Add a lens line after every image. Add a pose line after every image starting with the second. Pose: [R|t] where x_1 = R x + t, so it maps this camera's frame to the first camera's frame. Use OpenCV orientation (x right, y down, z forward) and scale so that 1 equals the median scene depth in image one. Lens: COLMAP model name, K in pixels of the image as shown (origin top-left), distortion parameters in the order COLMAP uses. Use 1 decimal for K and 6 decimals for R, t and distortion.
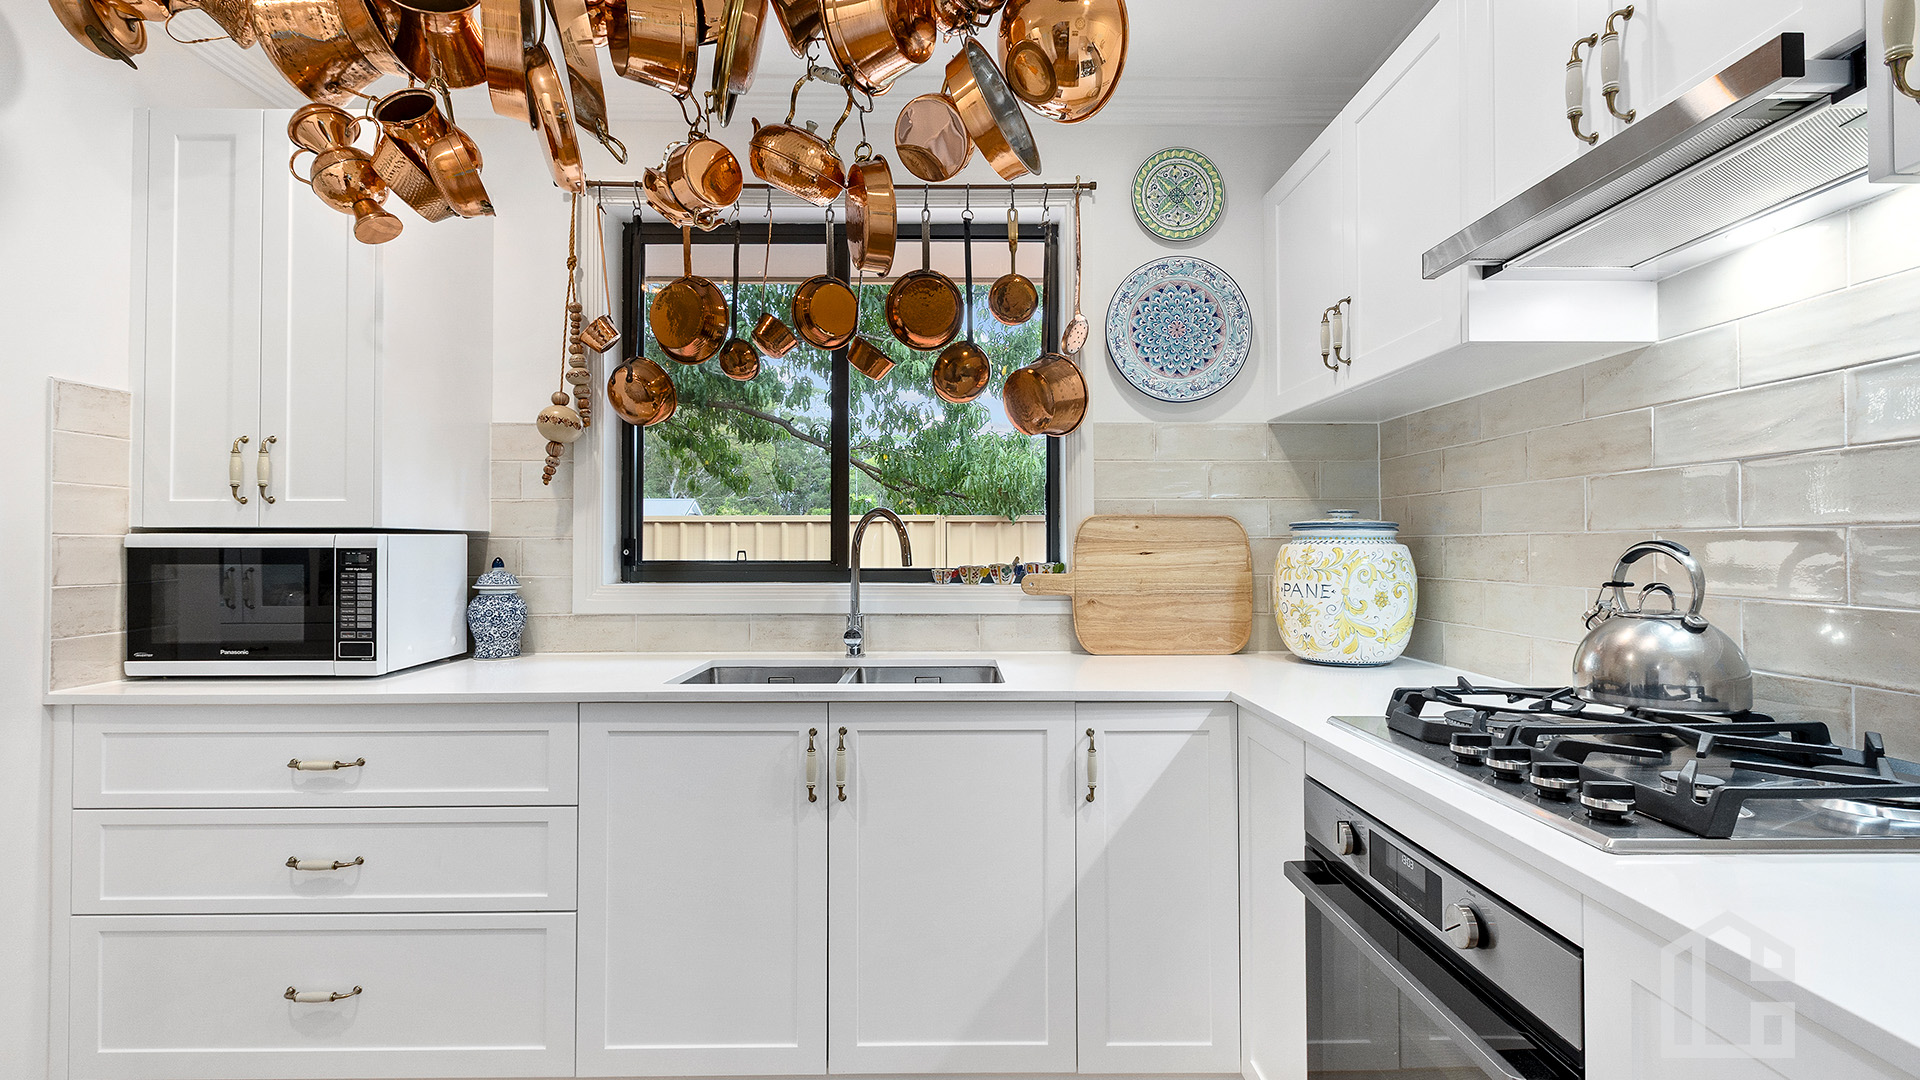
lens RADIAL K [[849.4, 0, 959.4], [0, 849.4, 541.8], [0, 0, 1]] dist [-0.010149, 0.000074]
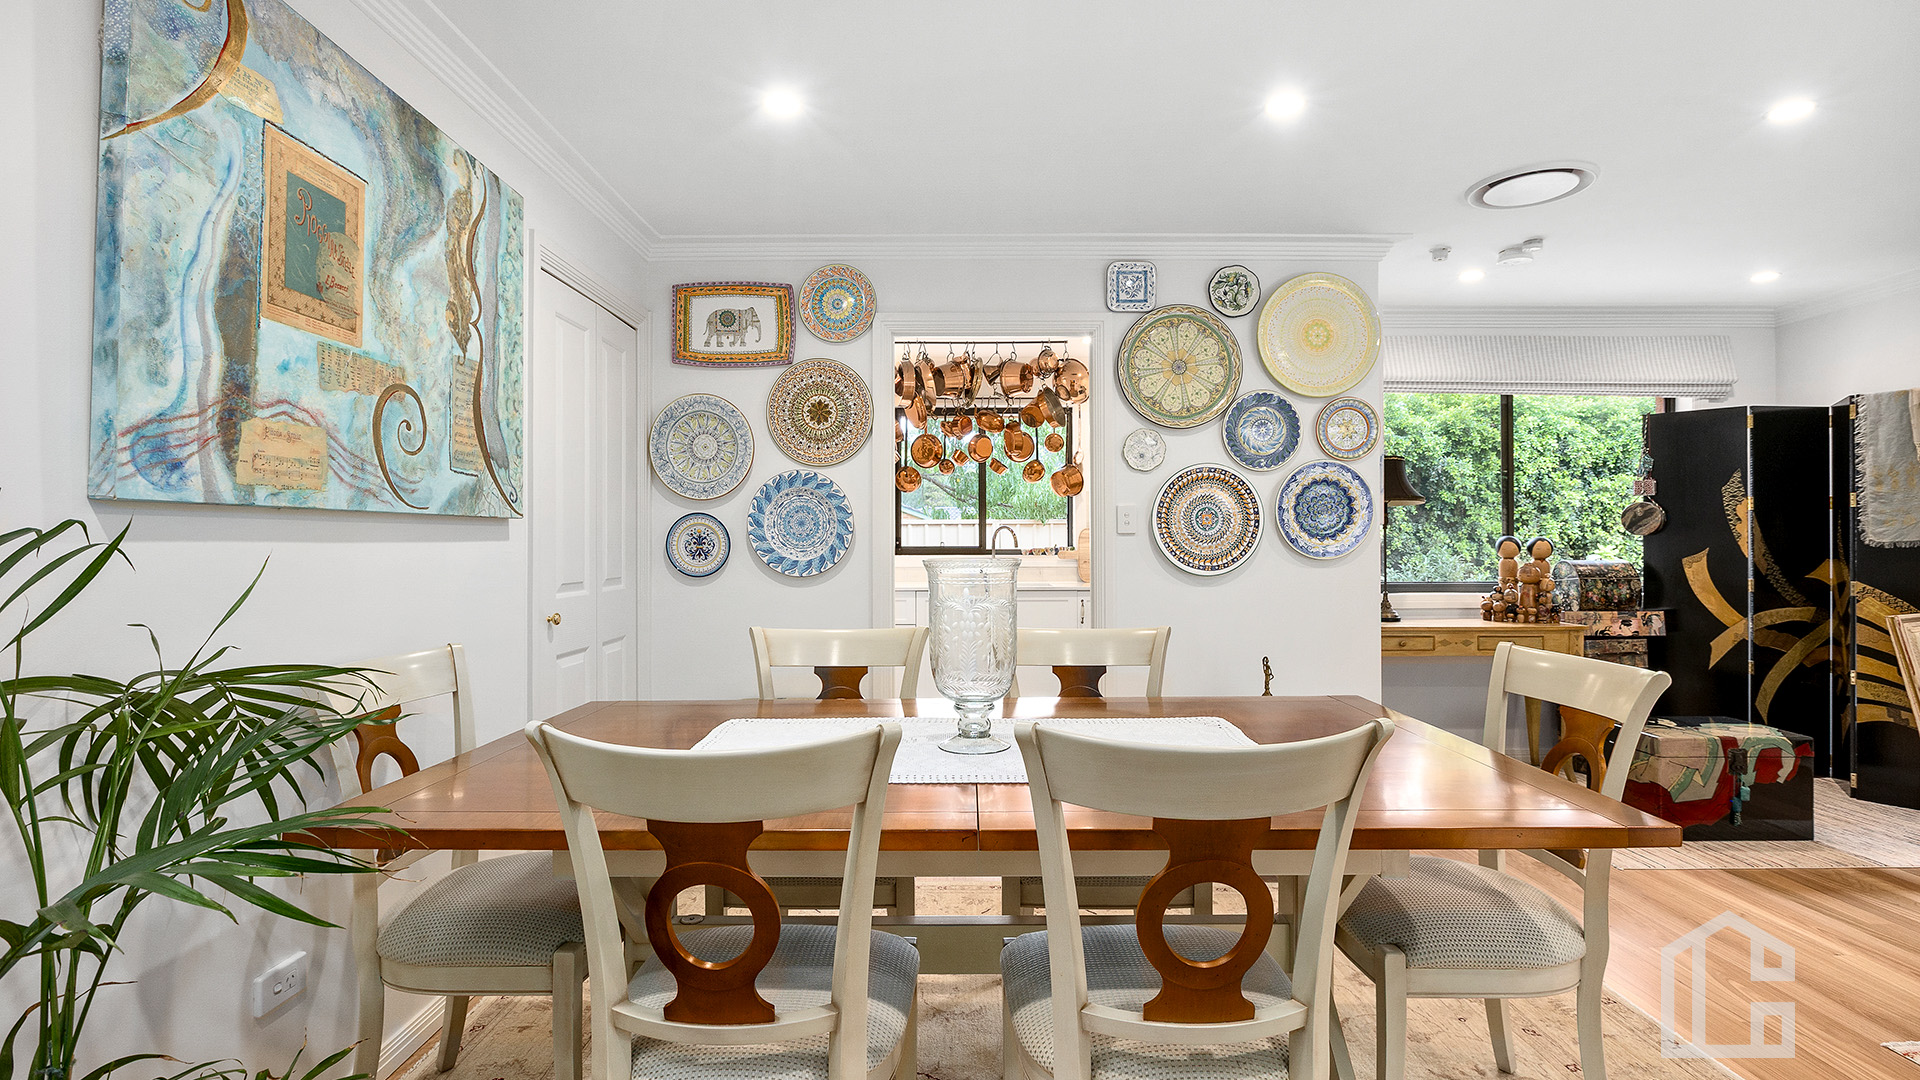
lens RADIAL K [[914.5, 0, 960.7], [0, 914.5, 537.7], [0, 0, 1]] dist [0.000066, 0.000317]
pose [[0.999960, 0.001054, -0.008837, -0.189129], [-0.001007, 0.999985, 0.005293, -0.017721], [0.008843, -0.005284, 0.999947, -1.715184]]
